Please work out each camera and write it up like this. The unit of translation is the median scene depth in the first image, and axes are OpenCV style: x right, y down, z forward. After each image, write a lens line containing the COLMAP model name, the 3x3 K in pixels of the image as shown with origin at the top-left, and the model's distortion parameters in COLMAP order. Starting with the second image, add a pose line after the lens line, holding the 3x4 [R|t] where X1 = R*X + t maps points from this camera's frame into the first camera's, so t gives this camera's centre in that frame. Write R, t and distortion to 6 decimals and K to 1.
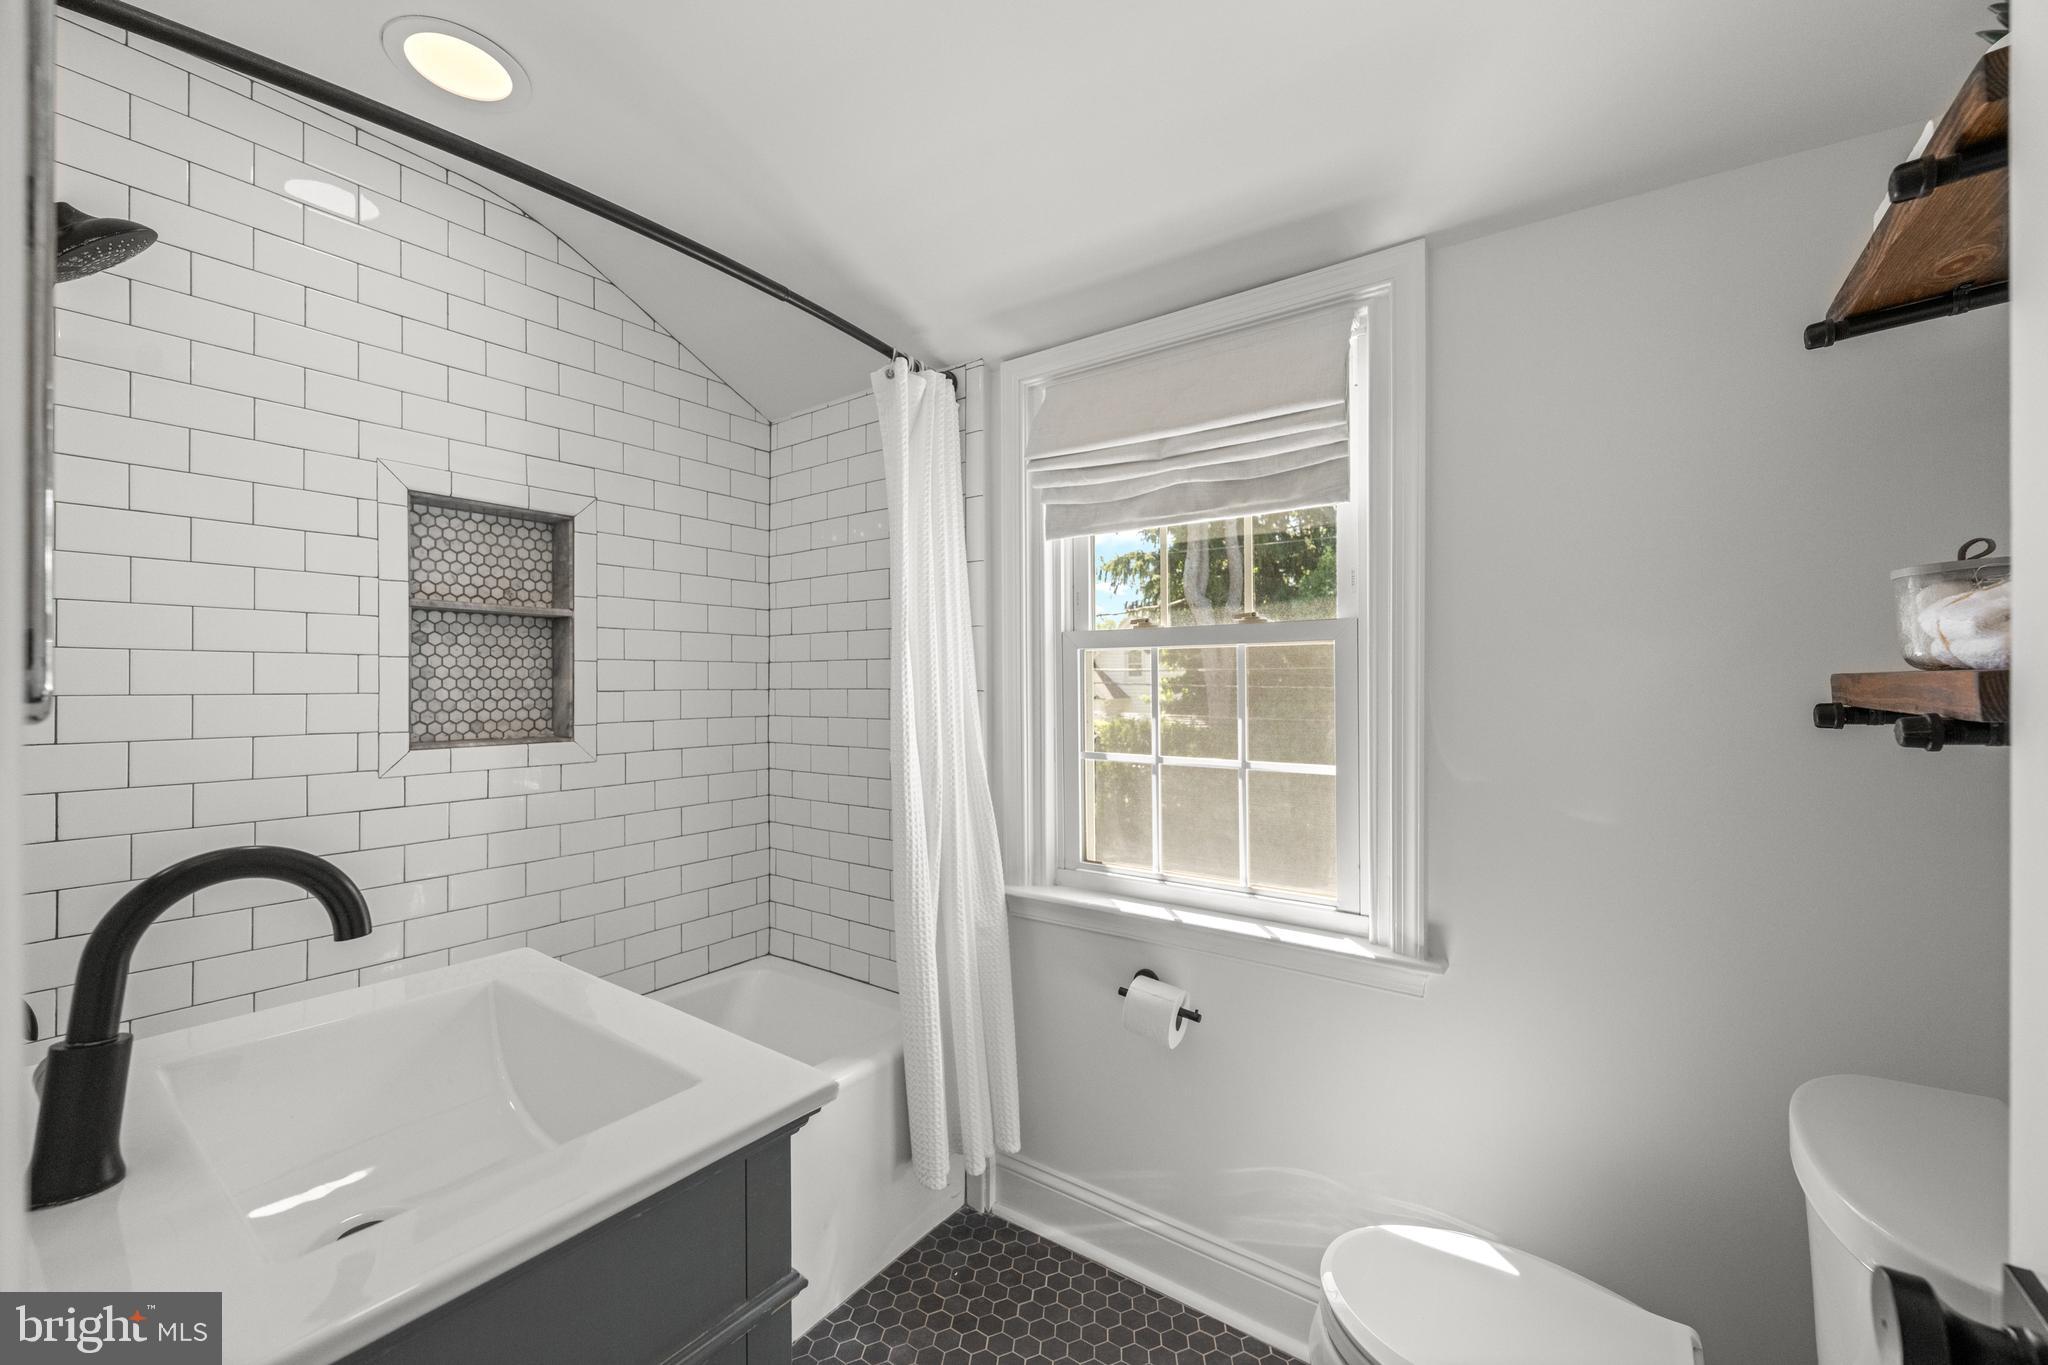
lens RADIAL K [[823.3, 0, 1025.5], [0, 823.3, 686.4], [0, 0, 1]] dist [-0.000154, 0.000152]
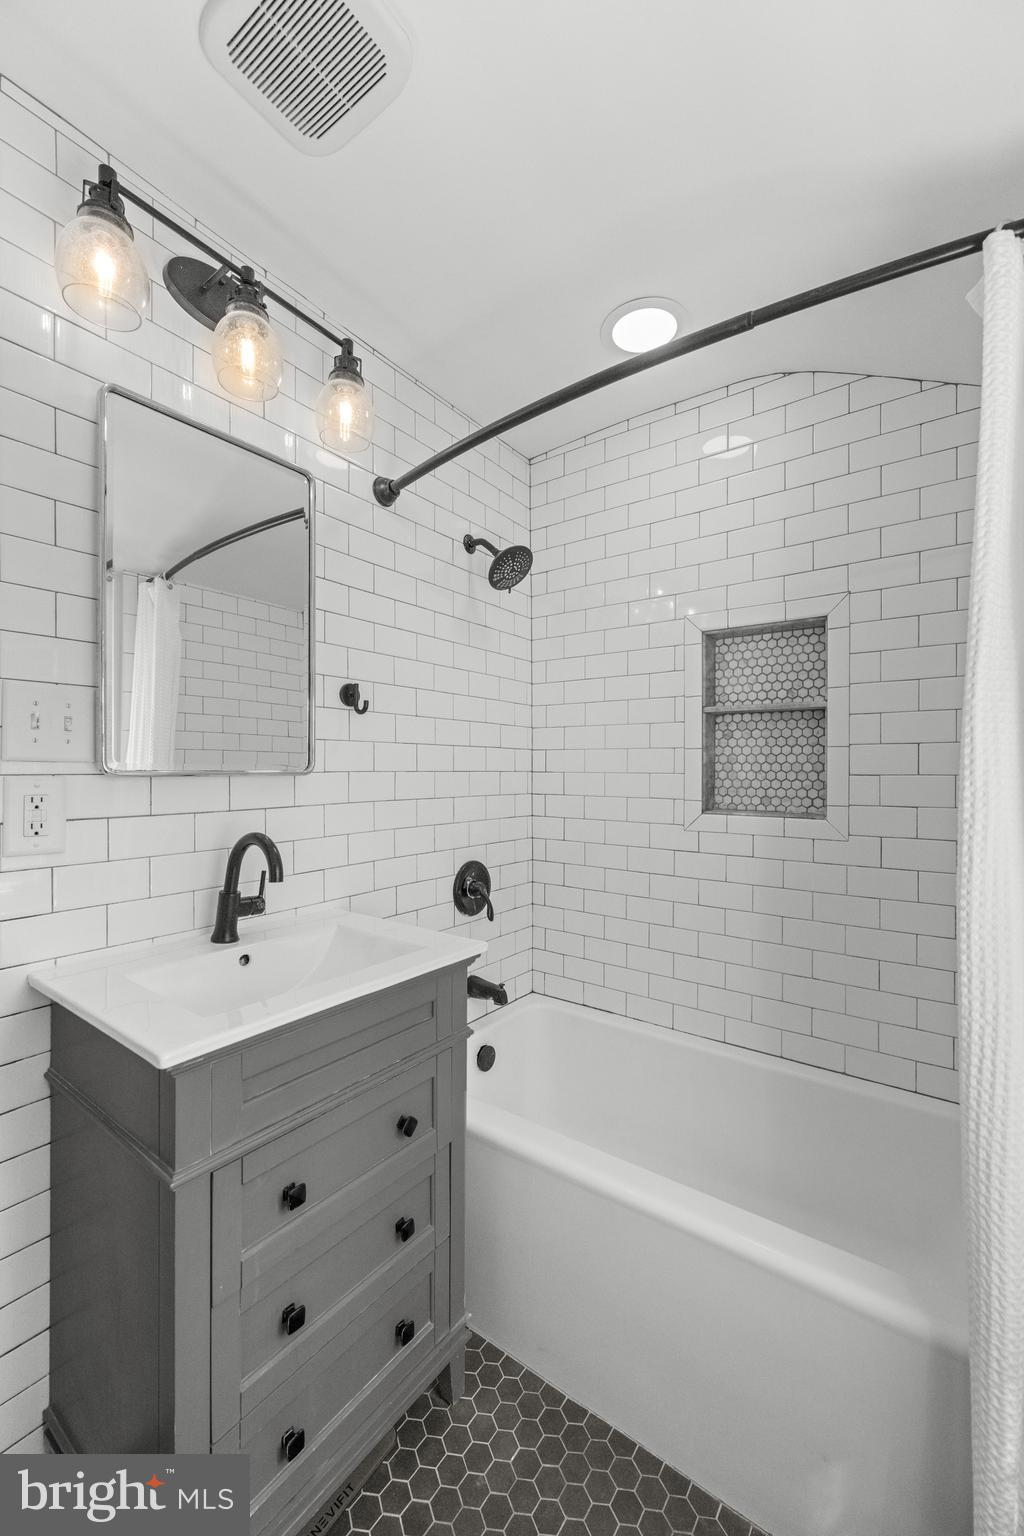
lens RADIAL K [[617.5, 0, 508.6], [0, 617.5, 771.0], [0, 0, 1]] dist [-0.000154, 0.000152]
pose [[-0.017139, 0.009789, -0.999805, 0.295488], [-0.004948, 0.999939, 0.009875, -0.004983], [0.999841, 0.005117, -0.017090, 0.610865]]
